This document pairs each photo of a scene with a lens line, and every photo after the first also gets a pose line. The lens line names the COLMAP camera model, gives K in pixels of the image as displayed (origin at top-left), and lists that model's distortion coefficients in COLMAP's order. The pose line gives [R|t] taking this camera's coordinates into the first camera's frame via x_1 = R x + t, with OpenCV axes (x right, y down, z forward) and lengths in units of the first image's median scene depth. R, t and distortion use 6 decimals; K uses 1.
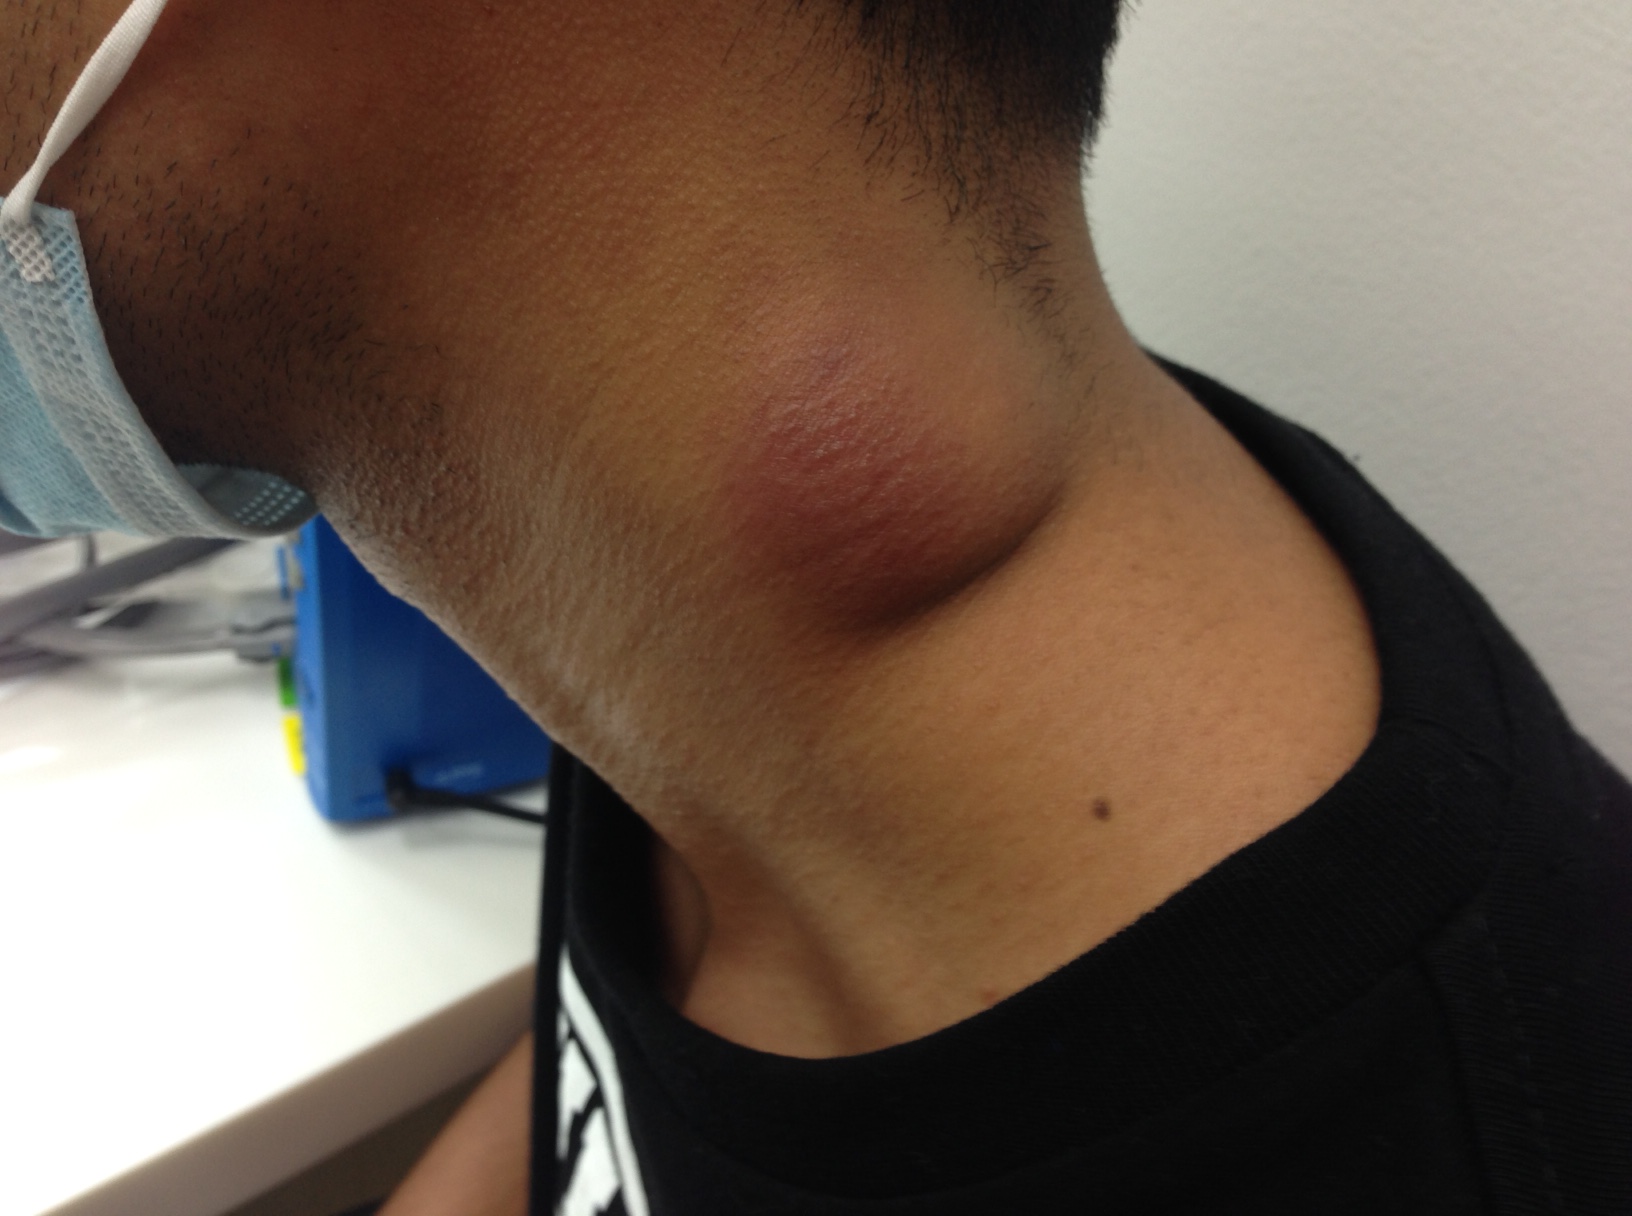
lens RADIAL K [[1566.6, 0, 783.5], [0, 1566.6, 628.4], [0, 0, 1]] dist [0.733421, -0.001424]
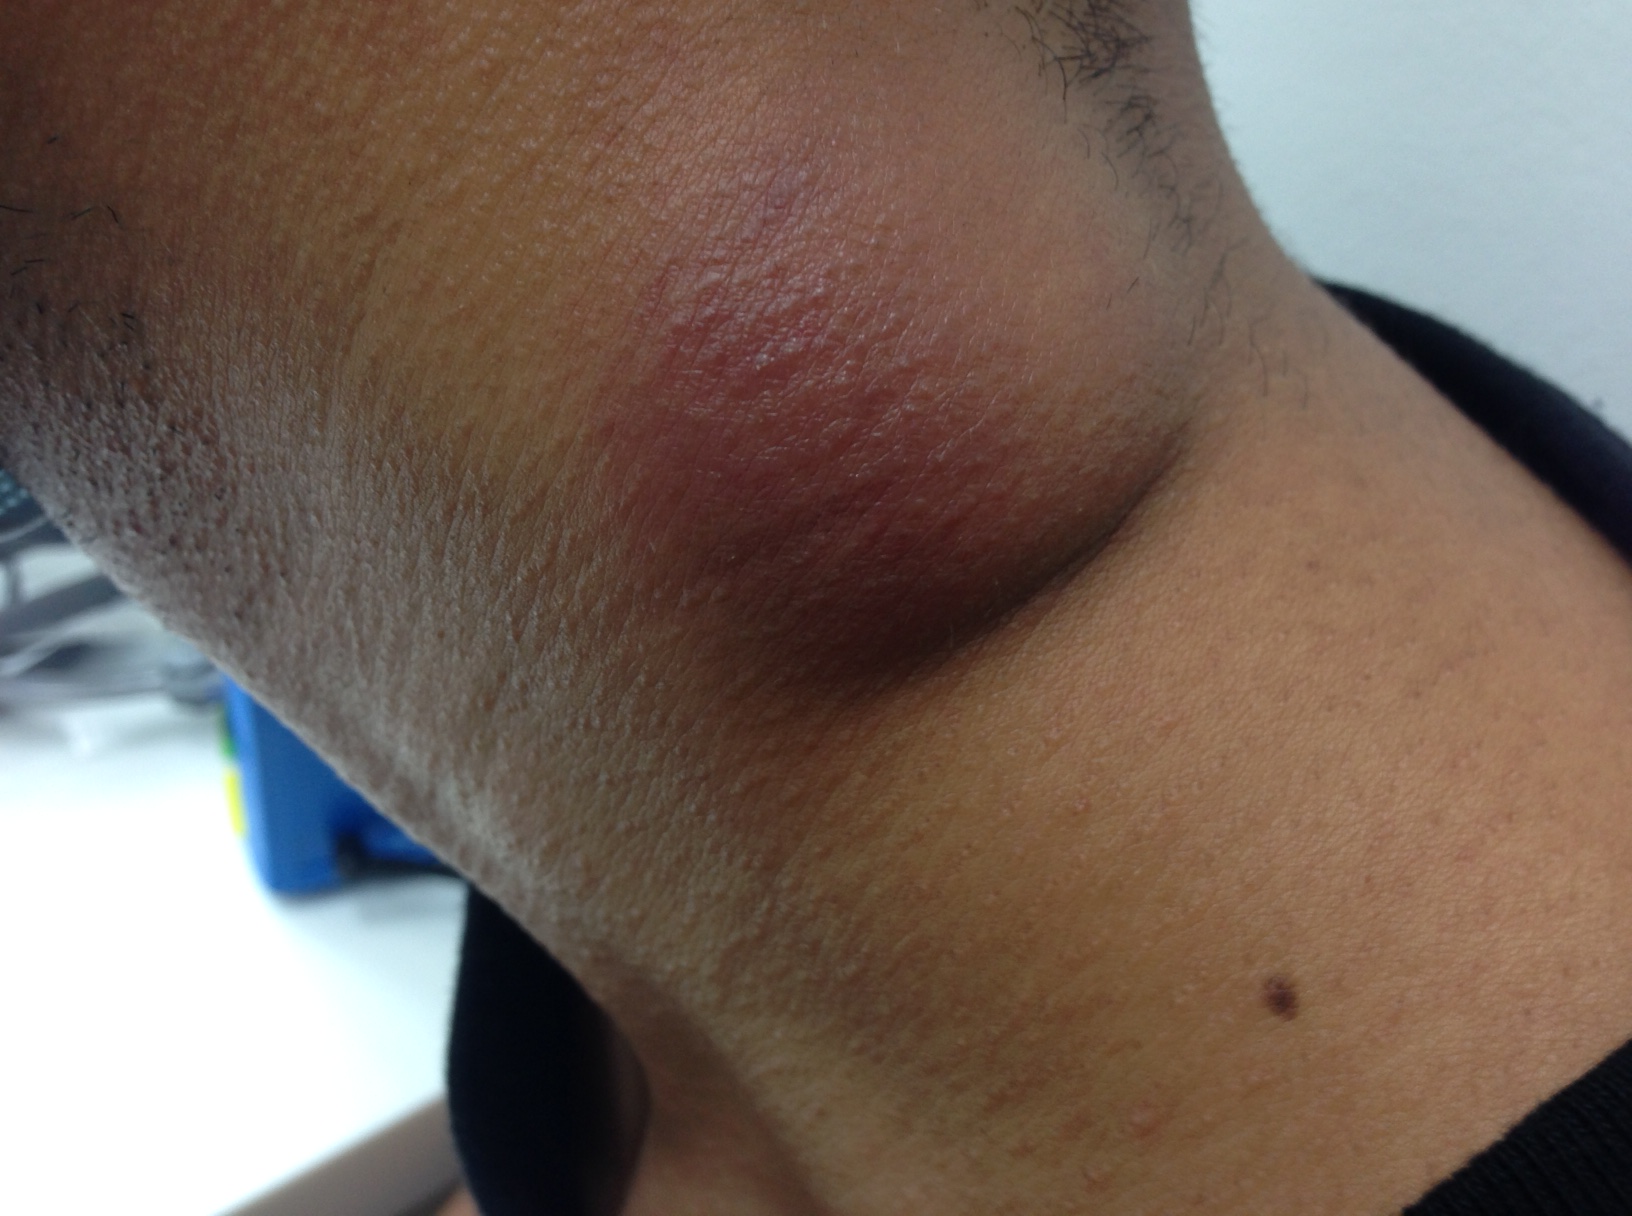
lens RADIAL K [[1568.3, 0, 816.0], [0, 1568.3, 608.0], [0, 0, 1]] dist [0.603636, 0.003866]
pose [[0.999823, -0.016666, 0.008728, 0.032518], [0.016897, 0.999490, -0.027083, -0.009097], [-0.008272, 0.027226, 0.999595, 0.412842]]
